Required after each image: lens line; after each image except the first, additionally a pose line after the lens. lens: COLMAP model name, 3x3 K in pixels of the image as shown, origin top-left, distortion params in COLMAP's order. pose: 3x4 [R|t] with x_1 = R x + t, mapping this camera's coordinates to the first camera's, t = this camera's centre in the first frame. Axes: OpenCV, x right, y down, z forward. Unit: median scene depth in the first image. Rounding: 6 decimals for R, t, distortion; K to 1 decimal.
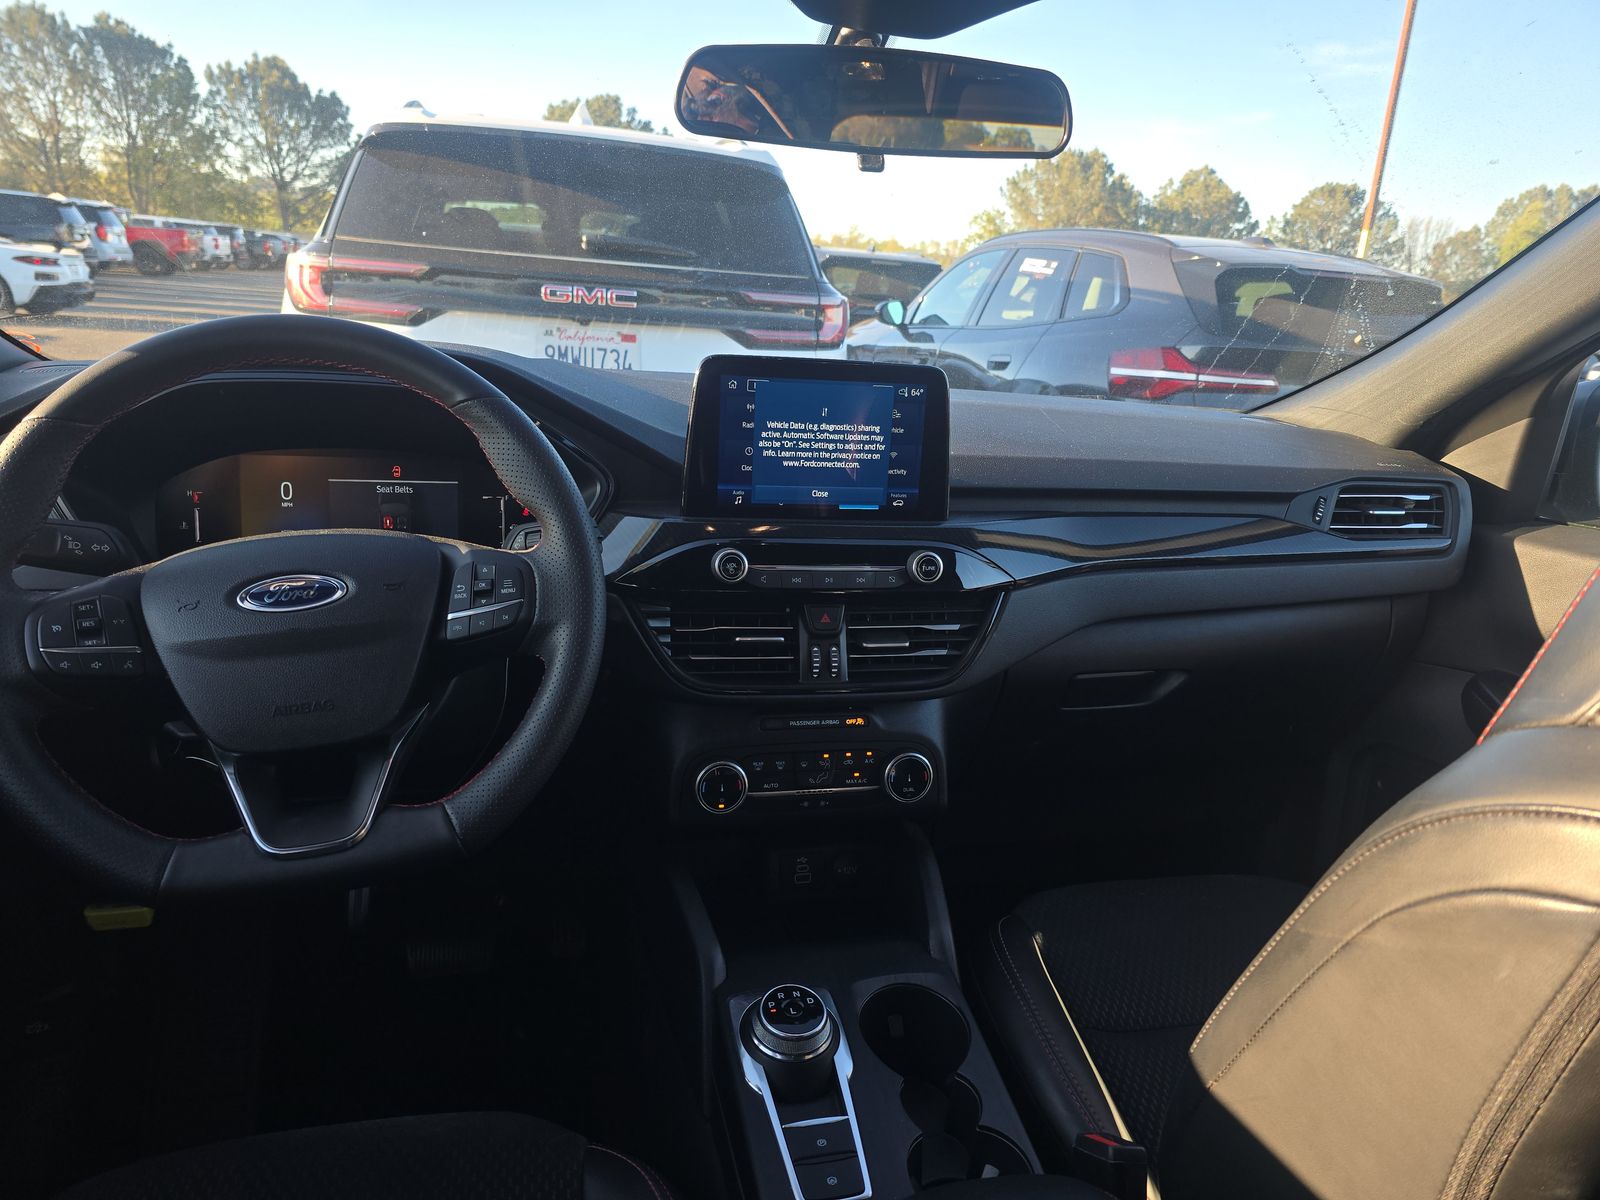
lens RADIAL K [[1069.3, 0, 827.3], [0, 1069.3, 565.8], [0, 0, 1]] dist [0.045974, -0.036611]
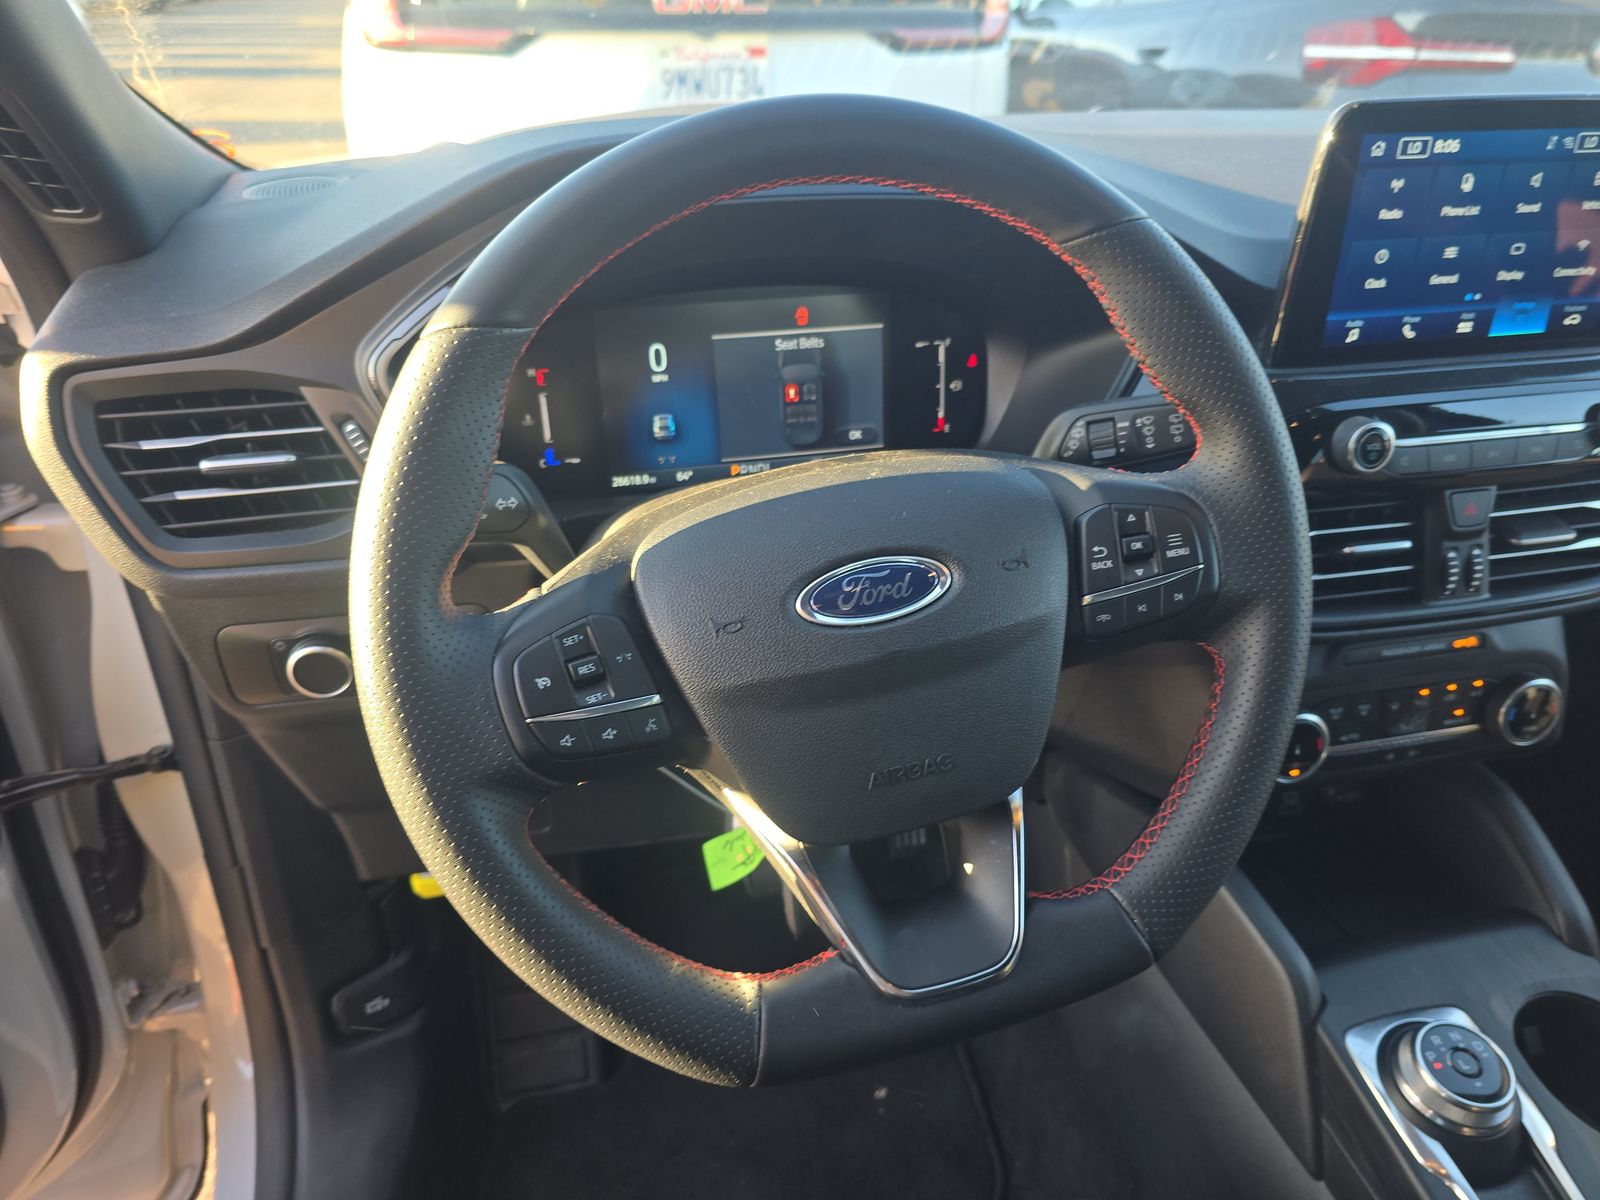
lens RADIAL K [[1069.3, 0, 794.4], [0, 1069.3, 564.4], [0, 0, 1]] dist [0.045974, -0.036611]
pose [[0.997712, -0.040517, -0.054123, -0.376194], [0.052688, 0.967608, 0.246900, -0.103699], [0.042366, -0.249187, 0.967528, 0.309378]]
